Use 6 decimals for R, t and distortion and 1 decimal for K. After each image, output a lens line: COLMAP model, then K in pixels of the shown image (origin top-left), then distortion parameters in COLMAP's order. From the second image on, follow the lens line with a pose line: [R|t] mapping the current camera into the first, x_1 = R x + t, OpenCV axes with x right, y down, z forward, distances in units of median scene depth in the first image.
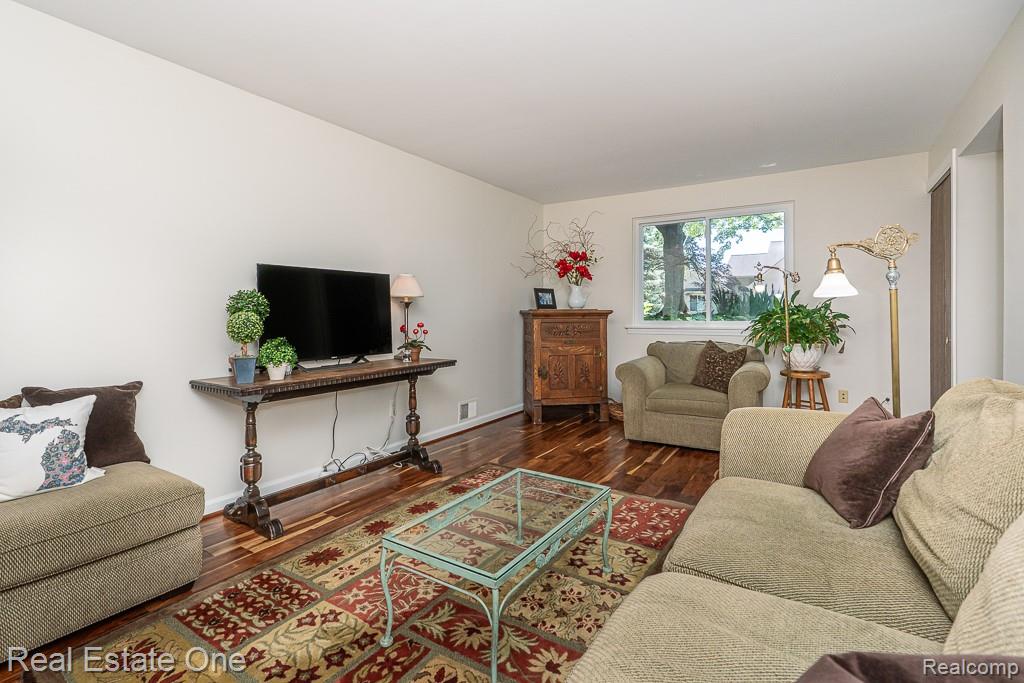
lens RADIAL K [[478.1, 0, 510.1], [0, 478.1, 311.7], [0, 0, 1]] dist [-0.002788, -0.000010]
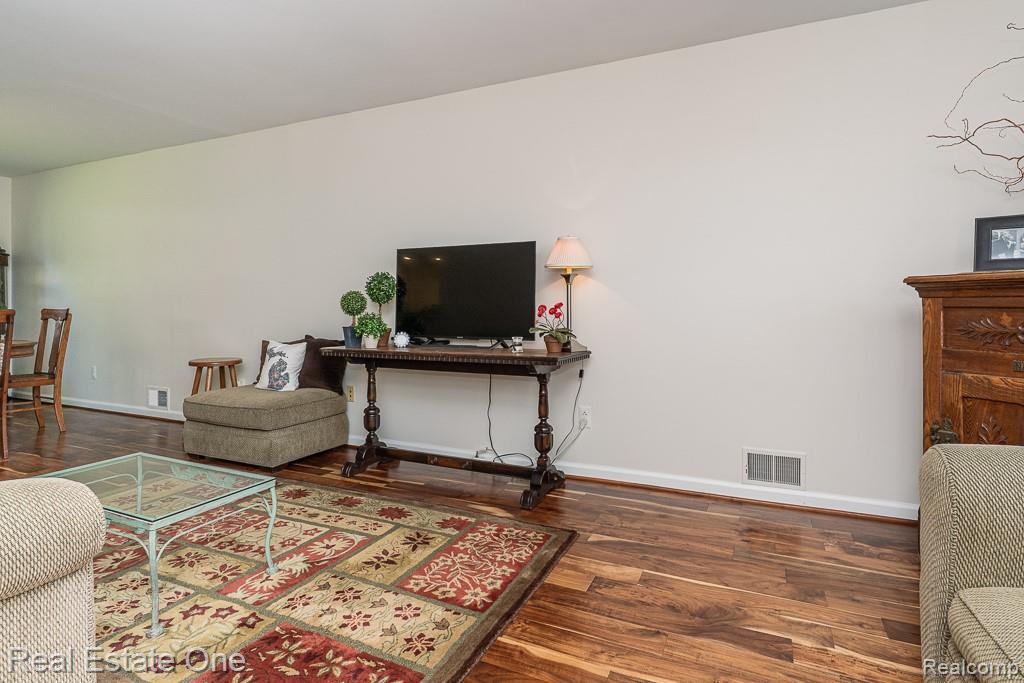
lens RADIAL K [[552.2, 0, 495.6], [0, 552.2, 314.6], [0, 0, 1]] dist [0.002148, 0.001483]
pose [[0.128703, 0.040275, -0.990865, 0.686516], [0.012044, 0.999038, 0.042172, 0.004681], [0.991610, -0.017362, 0.128094, 0.875024]]
